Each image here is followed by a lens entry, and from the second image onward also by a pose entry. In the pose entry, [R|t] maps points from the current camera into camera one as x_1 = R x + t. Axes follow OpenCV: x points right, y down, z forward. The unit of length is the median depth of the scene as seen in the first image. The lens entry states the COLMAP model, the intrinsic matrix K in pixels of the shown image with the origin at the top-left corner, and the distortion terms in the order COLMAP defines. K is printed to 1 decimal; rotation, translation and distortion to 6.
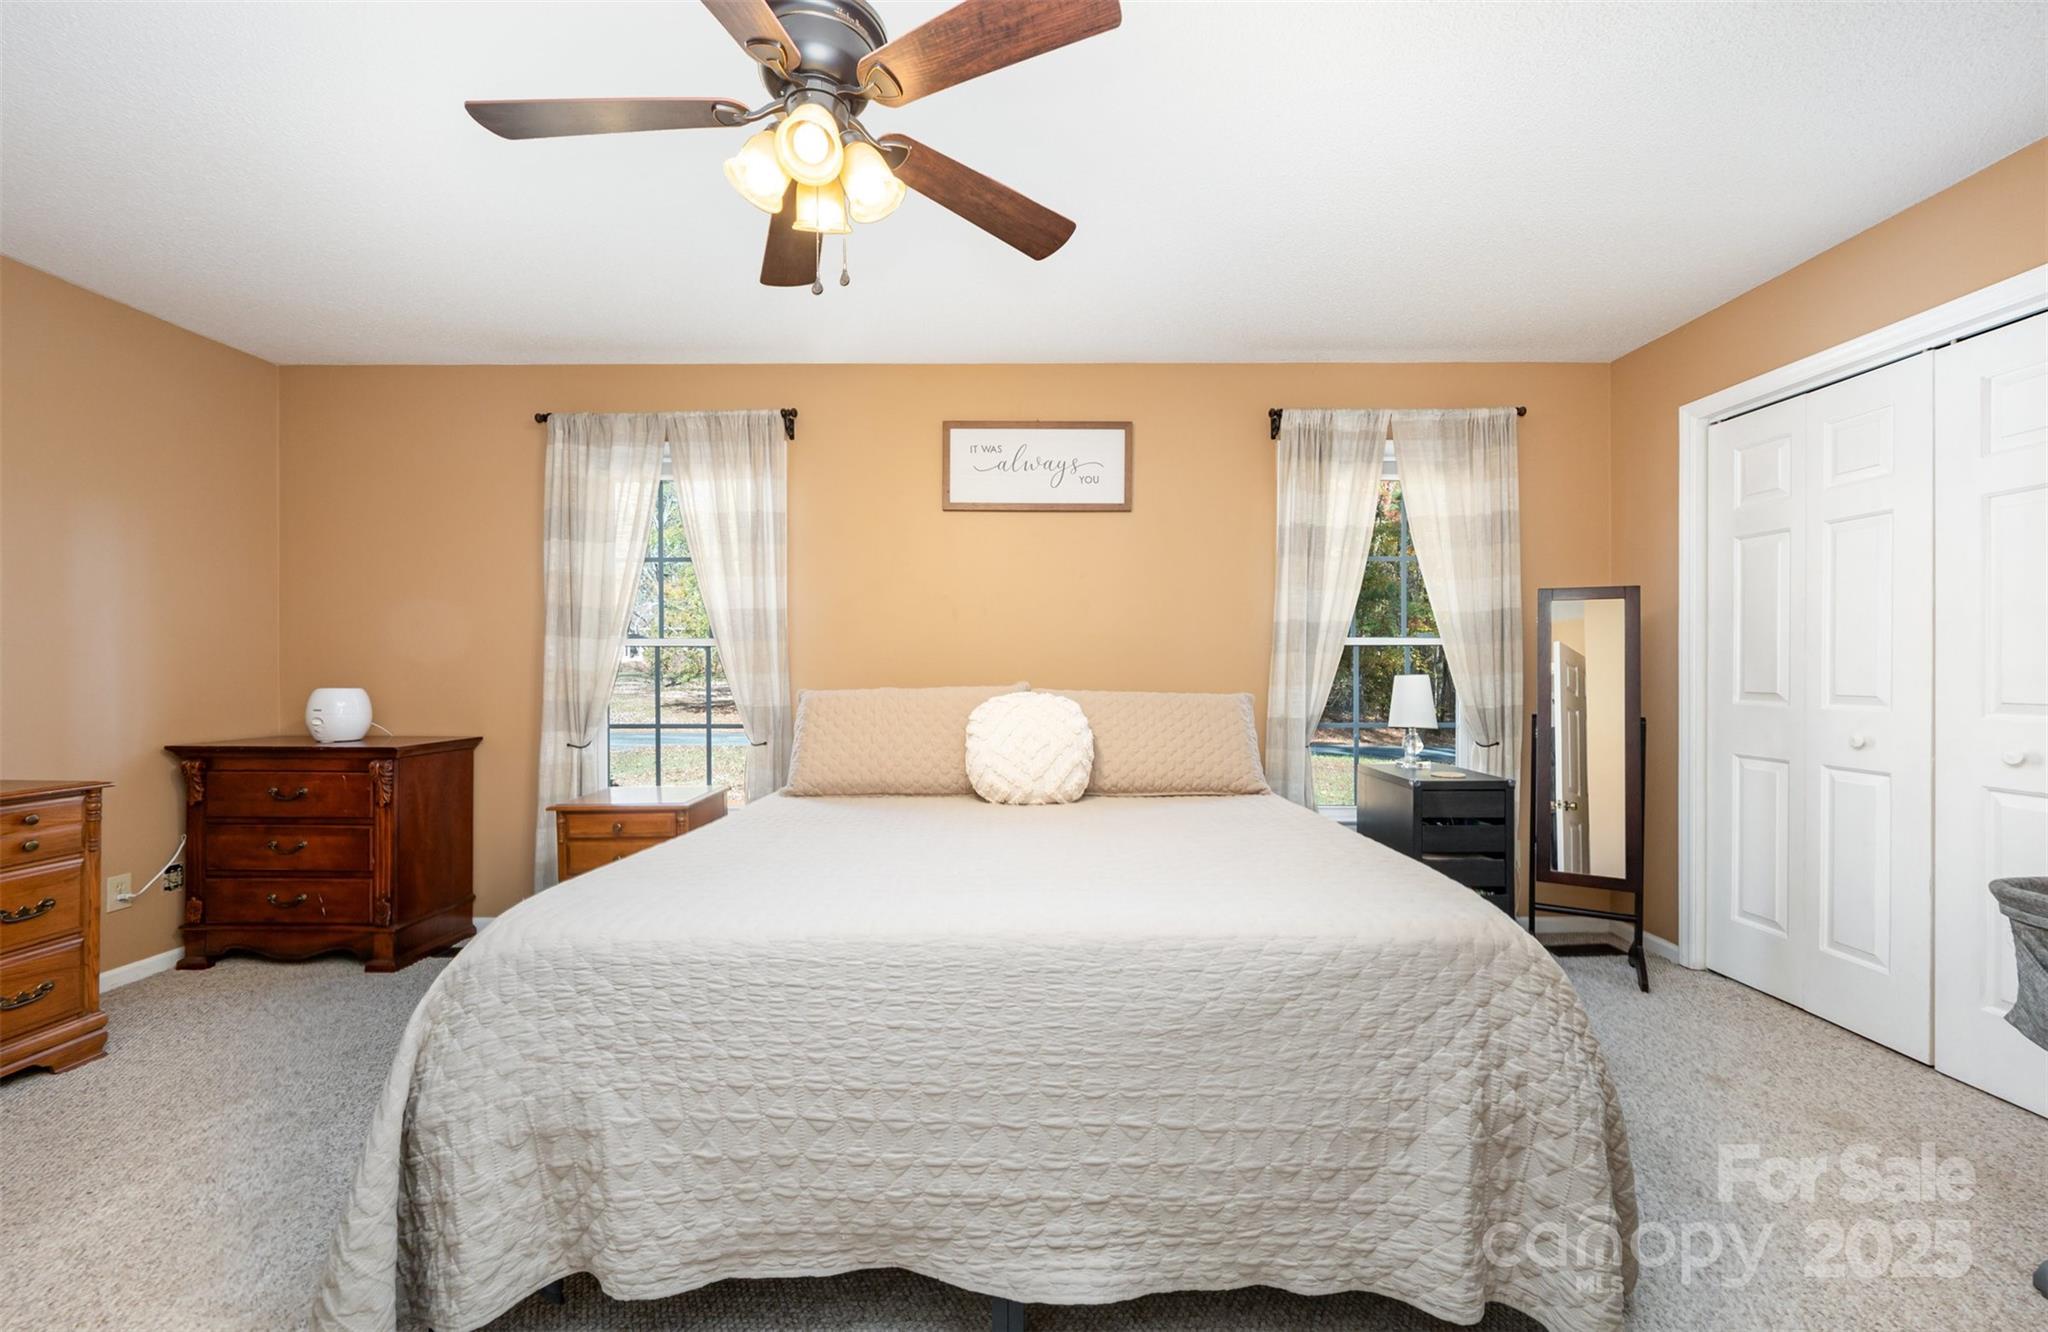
lens RADIAL K [[796.4, 0, 1023.9], [0, 796.4, 672.1], [0, 0, 1]] dist [-0.000067, 0.000000]
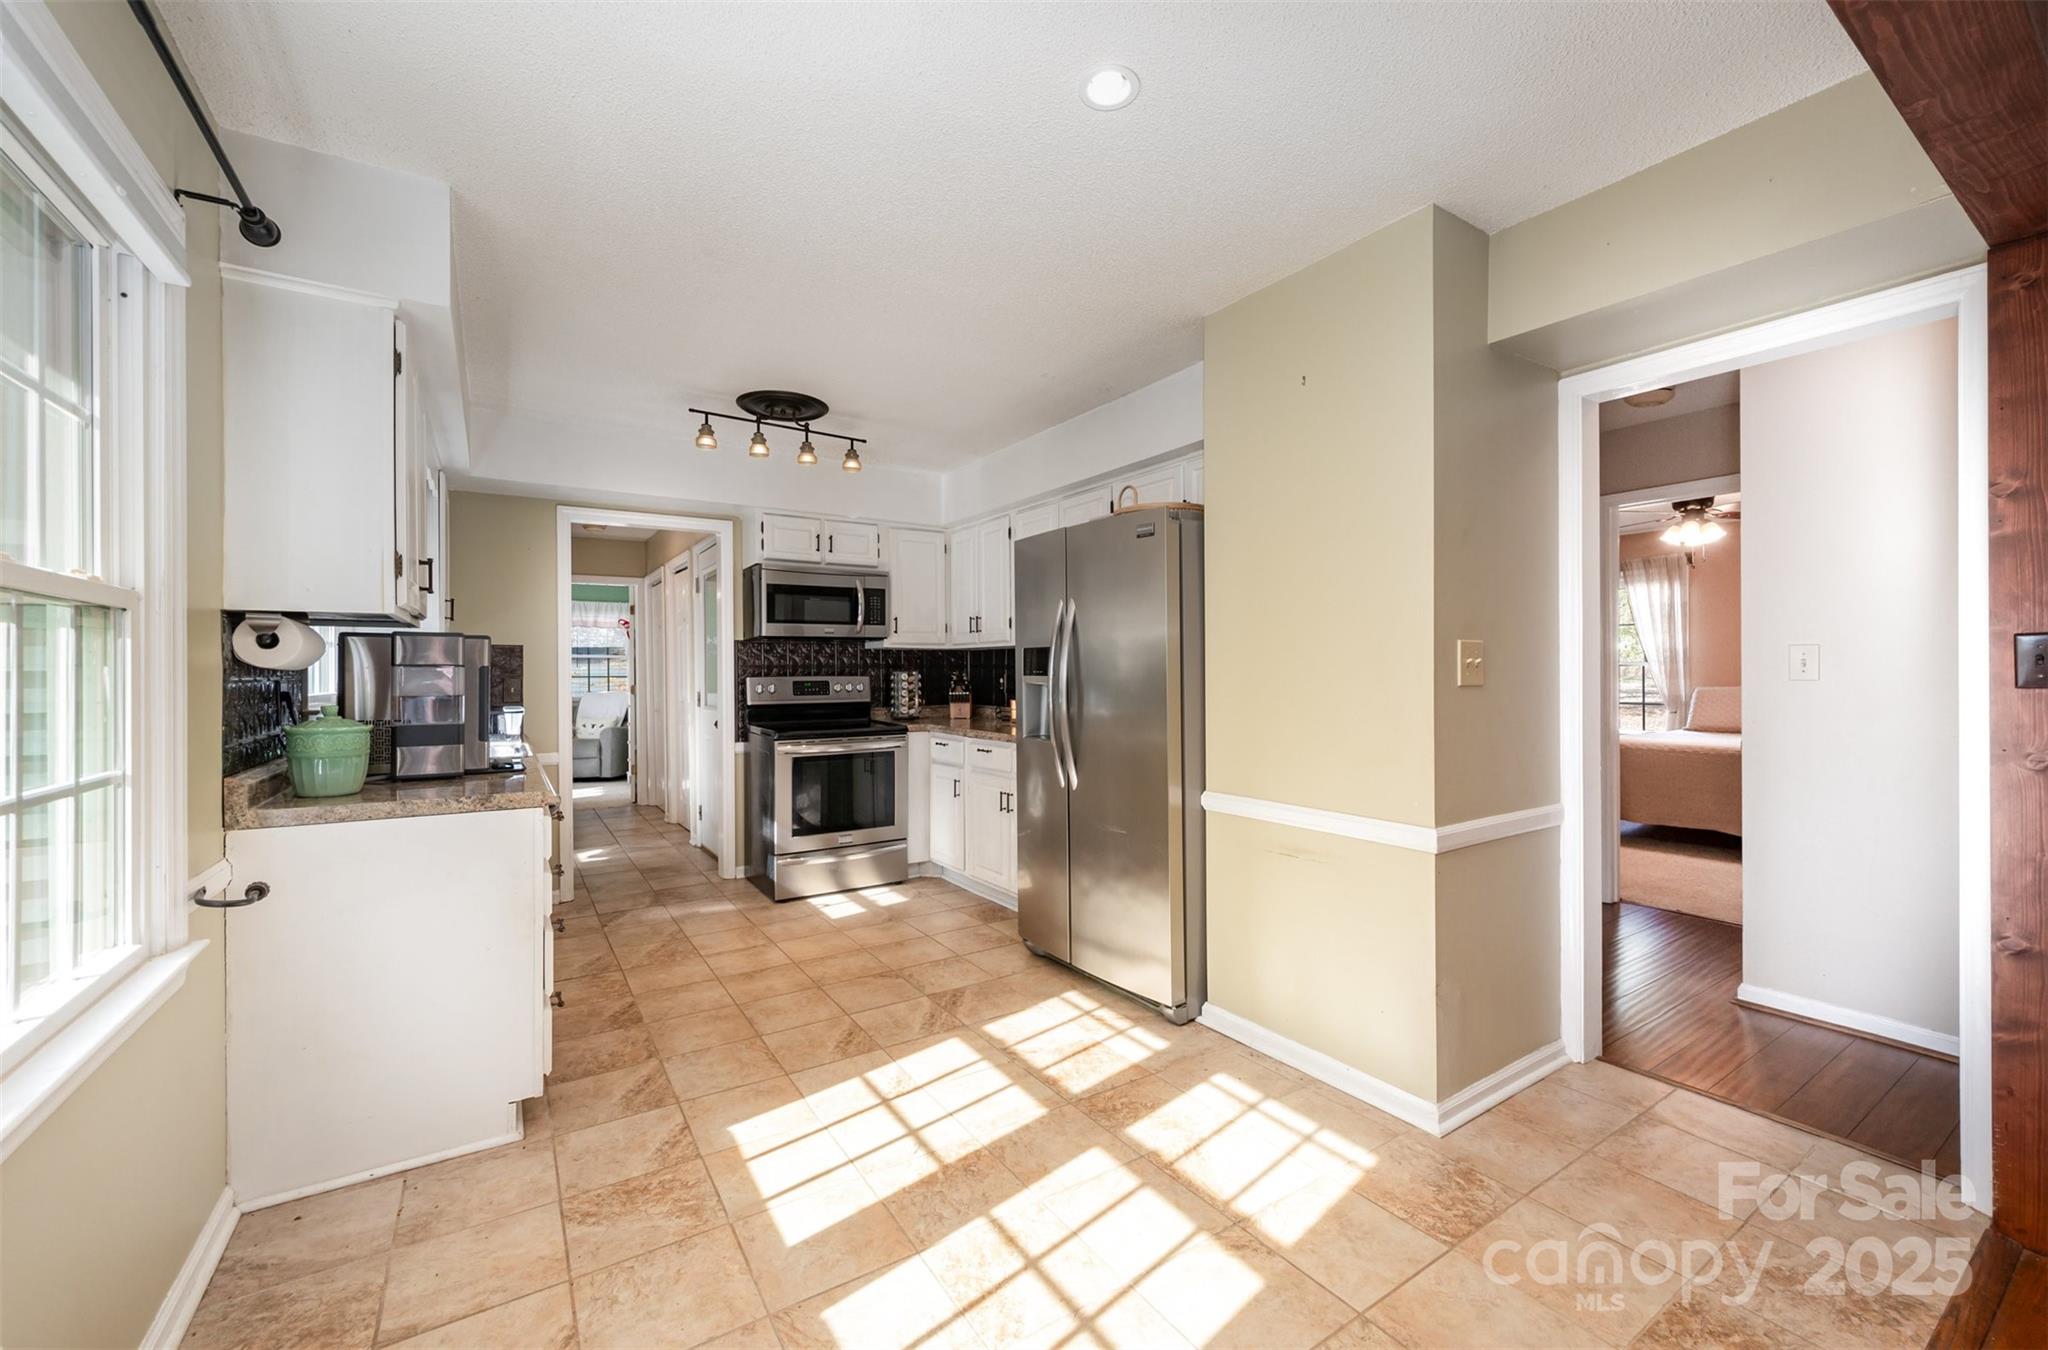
lens RADIAL K [[825.4, 0, 1024.2], [0, 825.4, 670.2], [0, 0, 1]] dist [-0.001590, 0.000056]
pose [[0.547034, 0.000171, -0.837111, 0.546214], [0.004180, 0.999987, 0.002936, -0.032203], [0.837100, -0.005105, 0.547026, -1.603232]]
